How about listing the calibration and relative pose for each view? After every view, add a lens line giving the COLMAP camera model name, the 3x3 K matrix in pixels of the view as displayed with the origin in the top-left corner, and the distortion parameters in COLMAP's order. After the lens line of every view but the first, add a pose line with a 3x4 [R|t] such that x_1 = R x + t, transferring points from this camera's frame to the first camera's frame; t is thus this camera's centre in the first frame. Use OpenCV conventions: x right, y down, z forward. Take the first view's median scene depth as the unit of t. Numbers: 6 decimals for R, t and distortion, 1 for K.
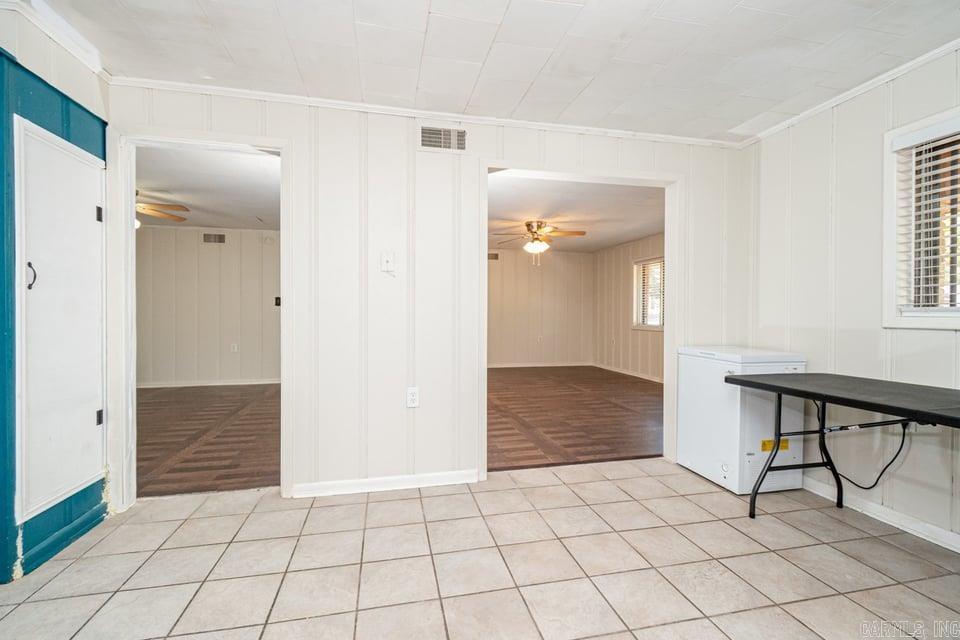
lens RADIAL K [[428.1, 0, 480.0], [0, 428.1, 320.0], [0, 0, 1]] dist [0.002390, 0.000126]
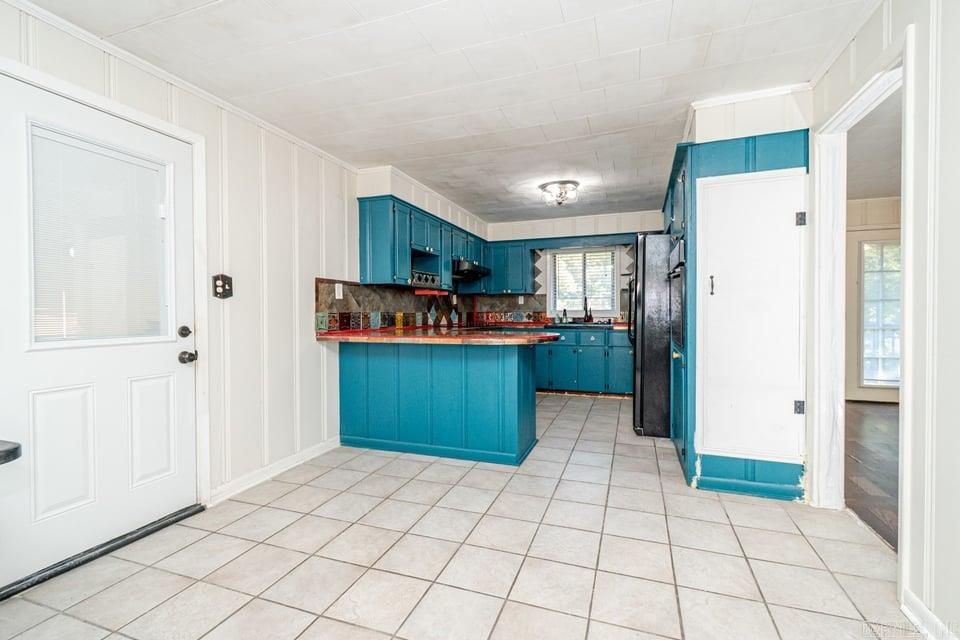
lens RADIAL K [[428.1, 0, 480.0], [0, 428.1, 320.0], [0, 0, 1]] dist [0.002390, 0.000126]
pose [[-0.538426, 0.015298, -0.842534, 0.518097], [-0.003966, 0.999778, 0.020687, -0.013959], [0.842664, 0.014480, -0.538246, 1.027937]]
